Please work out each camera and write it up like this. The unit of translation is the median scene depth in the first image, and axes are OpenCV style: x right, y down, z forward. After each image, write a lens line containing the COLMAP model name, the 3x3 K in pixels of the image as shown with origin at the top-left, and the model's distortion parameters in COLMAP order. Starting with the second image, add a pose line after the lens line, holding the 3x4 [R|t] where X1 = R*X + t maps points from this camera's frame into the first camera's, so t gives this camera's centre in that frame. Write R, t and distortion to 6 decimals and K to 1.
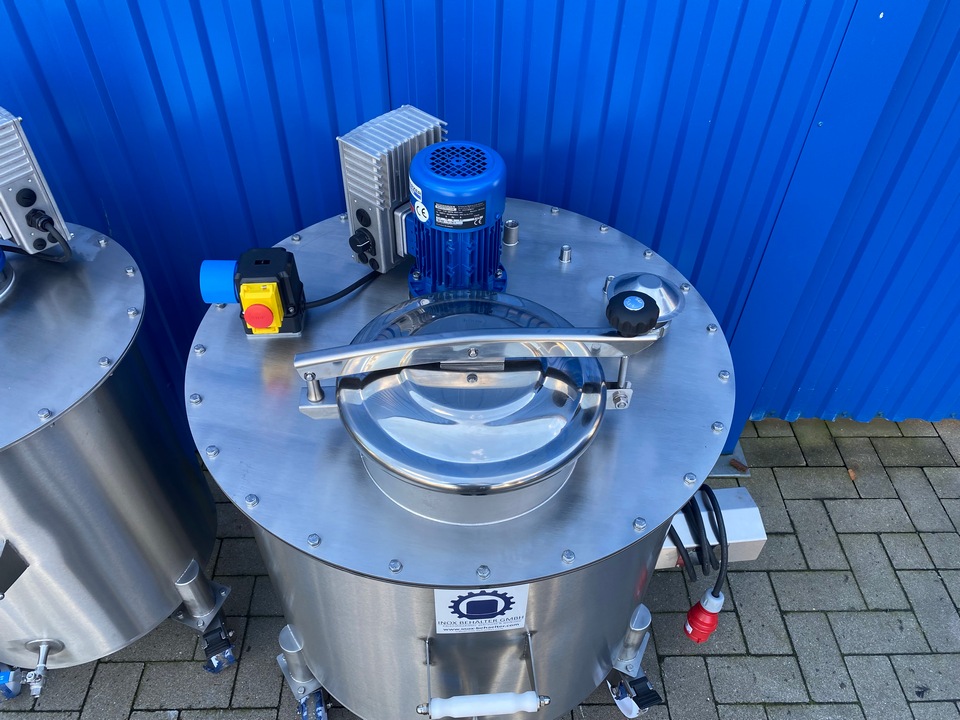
lens RADIAL K [[731.0, 0, 474.7], [0, 731.0, 366.8], [0, 0, 1]] dist [0.021591, -0.022150]
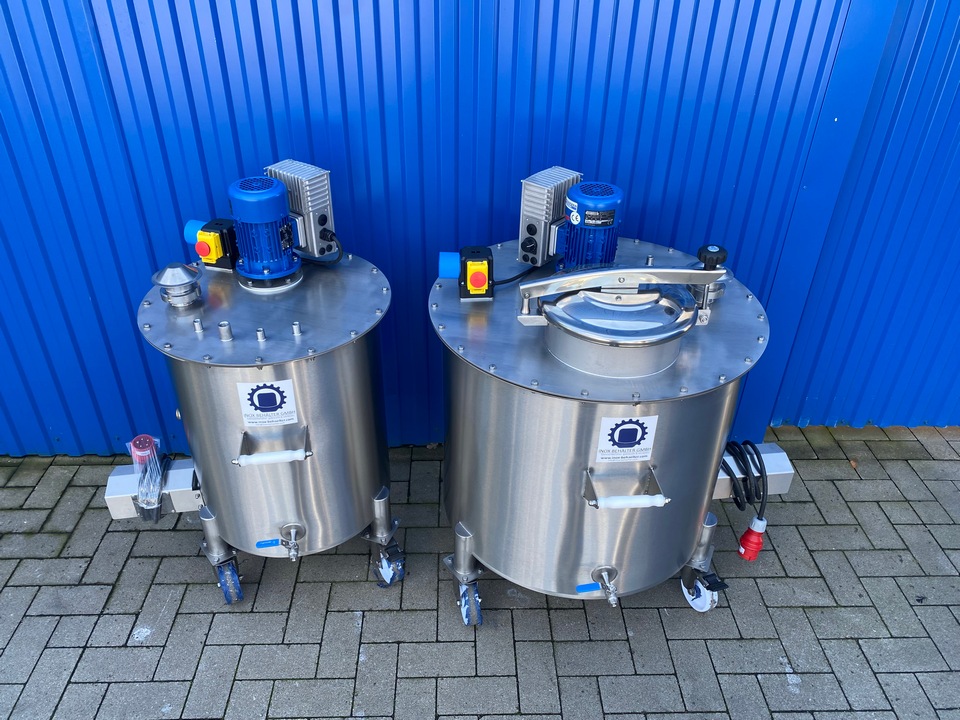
lens RADIAL K [[731.0, 0, 479.4], [0, 731.0, 369.8], [0, 0, 1]] dist [0.021591, -0.022150]
pose [[0.999948, -0.003723, 0.009538, -0.228596], [0.005539, 0.980148, -0.198190, 0.341592], [-0.008610, 0.198232, 0.980117, -0.430449]]
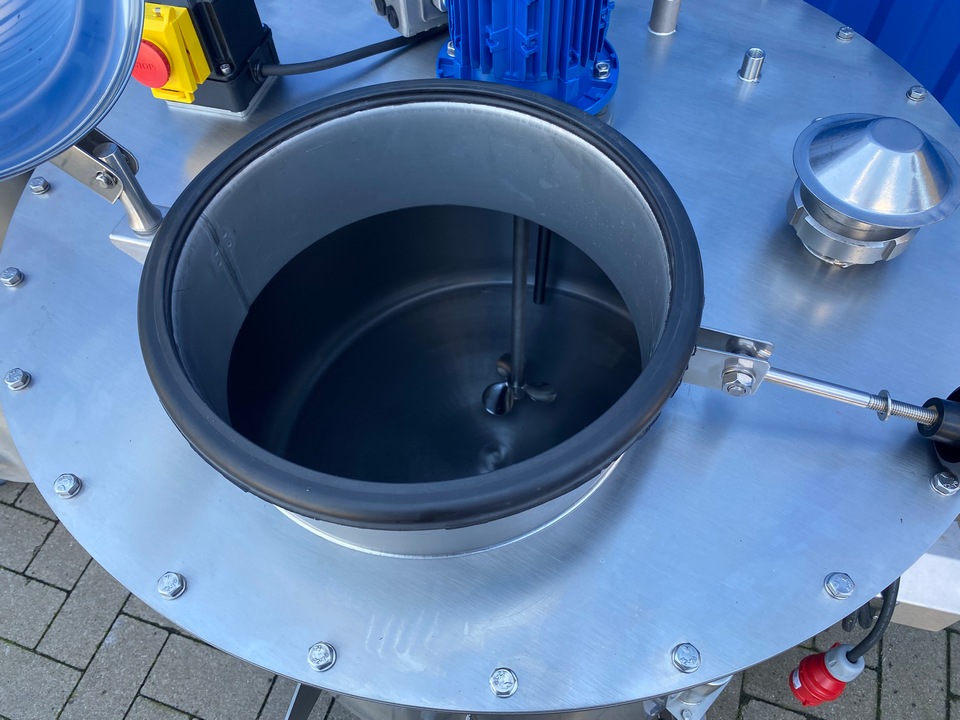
lens RADIAL K [[731.0, 0, 482.5], [0, 731.0, 357.5], [0, 0, 1]] dist [0.021591, -0.022150]
pose [[0.941776, 0.256997, -0.216821, 0.098993], [-0.211119, 0.953842, 0.213577, -0.020388], [0.261701, -0.155367, 0.952562, 0.362463]]
